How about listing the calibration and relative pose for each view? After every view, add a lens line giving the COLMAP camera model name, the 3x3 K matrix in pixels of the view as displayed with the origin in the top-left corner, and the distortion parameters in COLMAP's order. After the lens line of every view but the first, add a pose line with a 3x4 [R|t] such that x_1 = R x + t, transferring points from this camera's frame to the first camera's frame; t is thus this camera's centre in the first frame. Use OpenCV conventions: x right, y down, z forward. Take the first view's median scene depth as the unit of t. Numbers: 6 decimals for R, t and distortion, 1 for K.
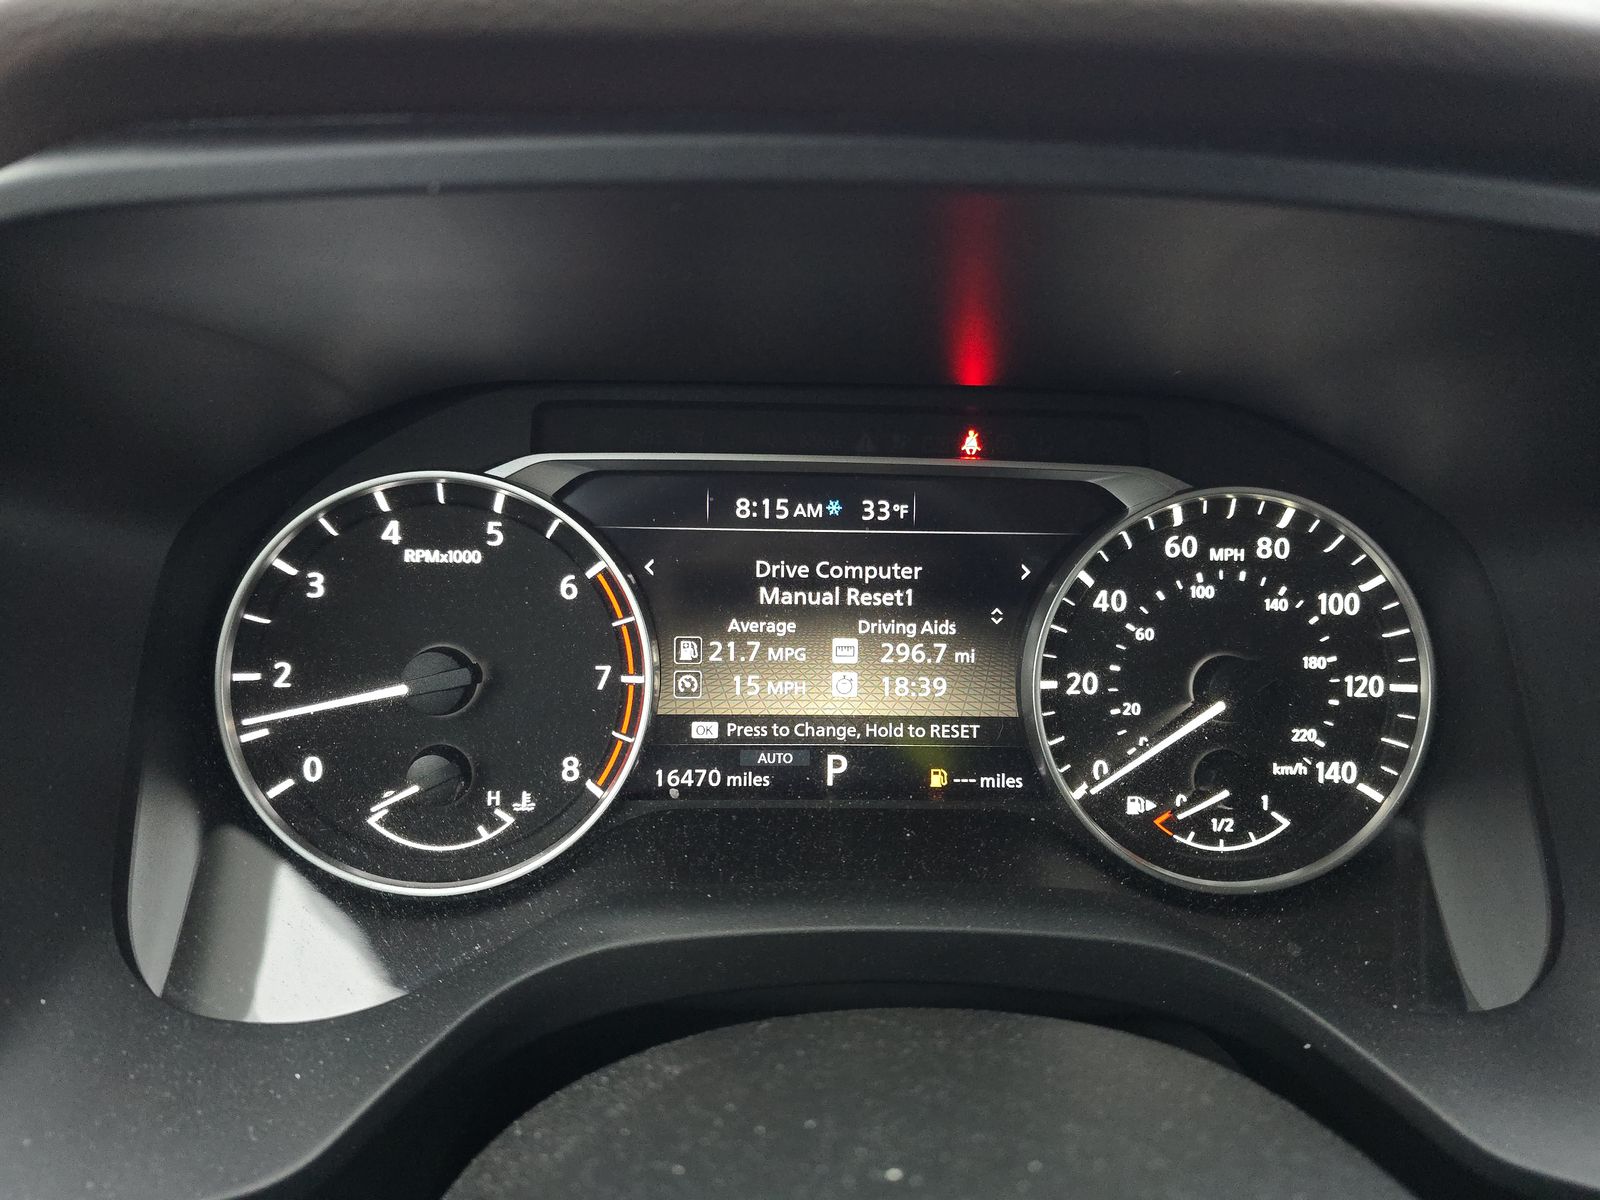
lens RADIAL K [[1093.3, 0, 800.0], [0, 1093.3, 600.0], [0, 0, 1]] dist [0.028397, -0.000164]
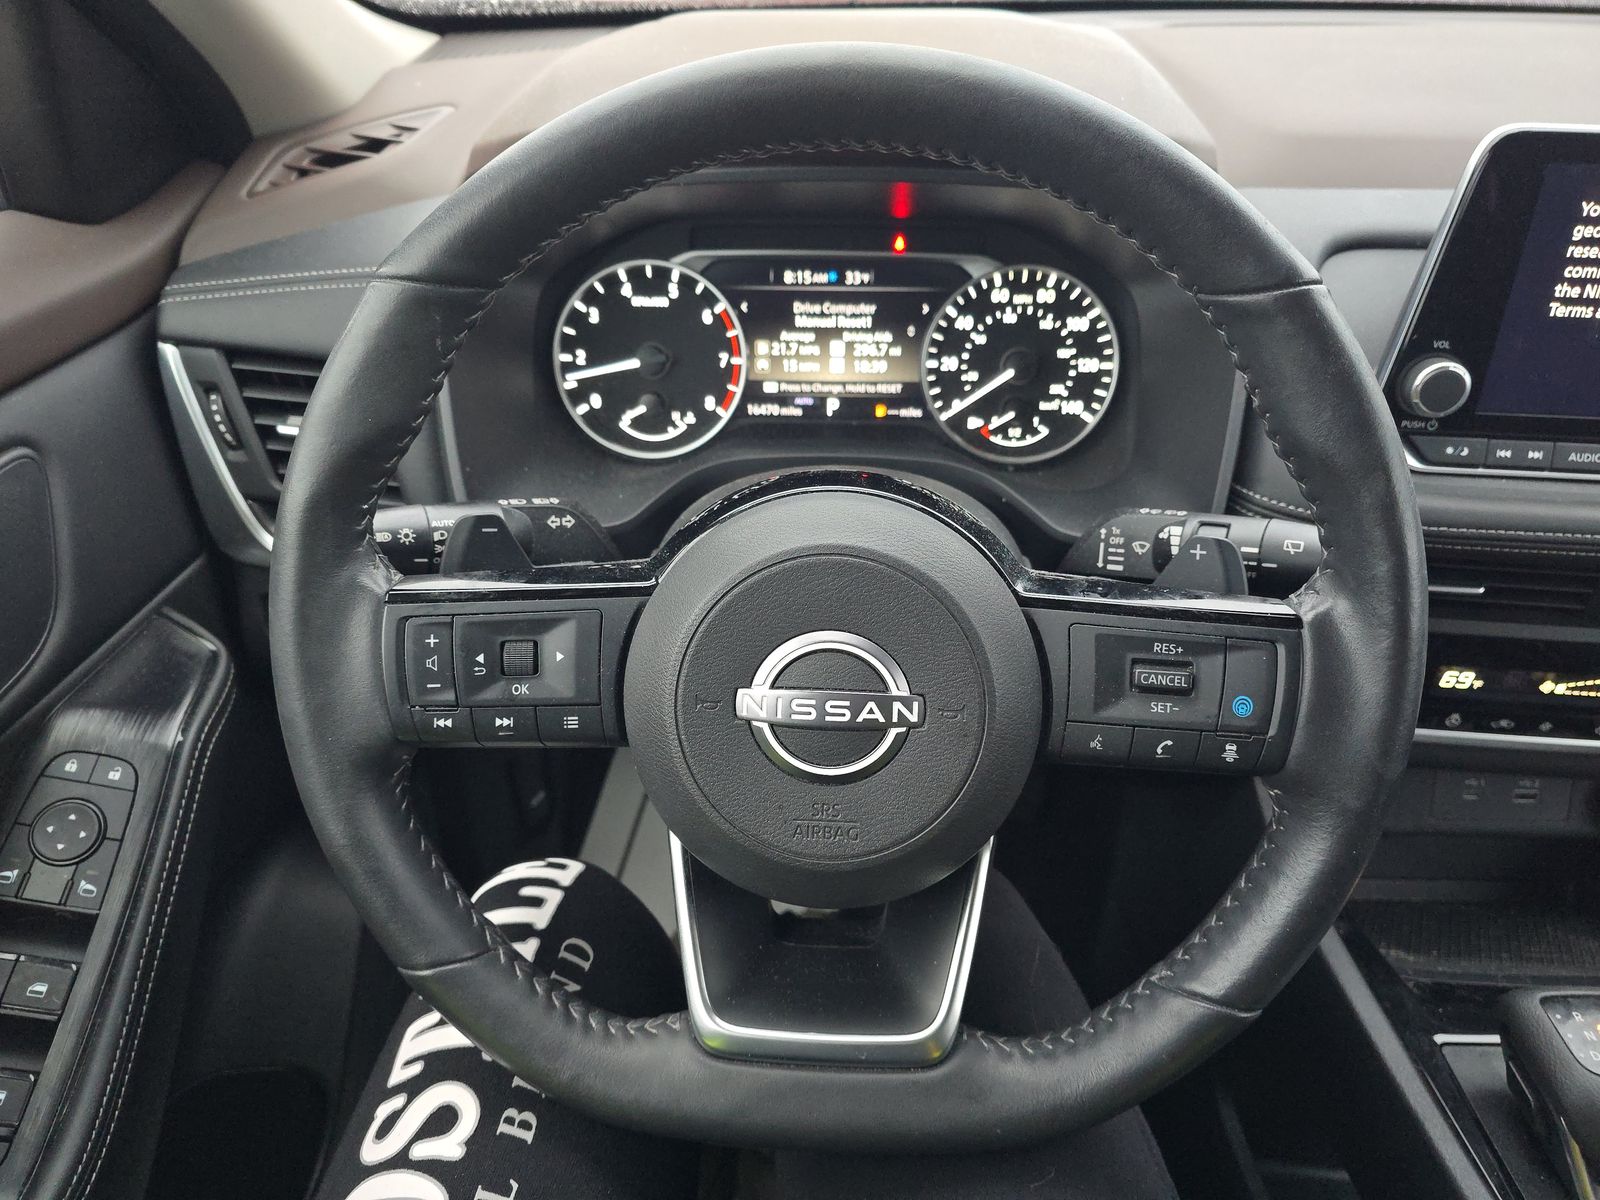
lens RADIAL K [[1093.3, 0, 800.0], [0, 1093.3, 600.0], [0, 0, 1]] dist [0.028397, -0.000164]
pose [[0.998244, 0.012470, -0.057906, 0.098367], [0.000533, 0.975658, 0.219297, 0.057377], [0.059232, -0.218942, 0.973938, -1.156841]]
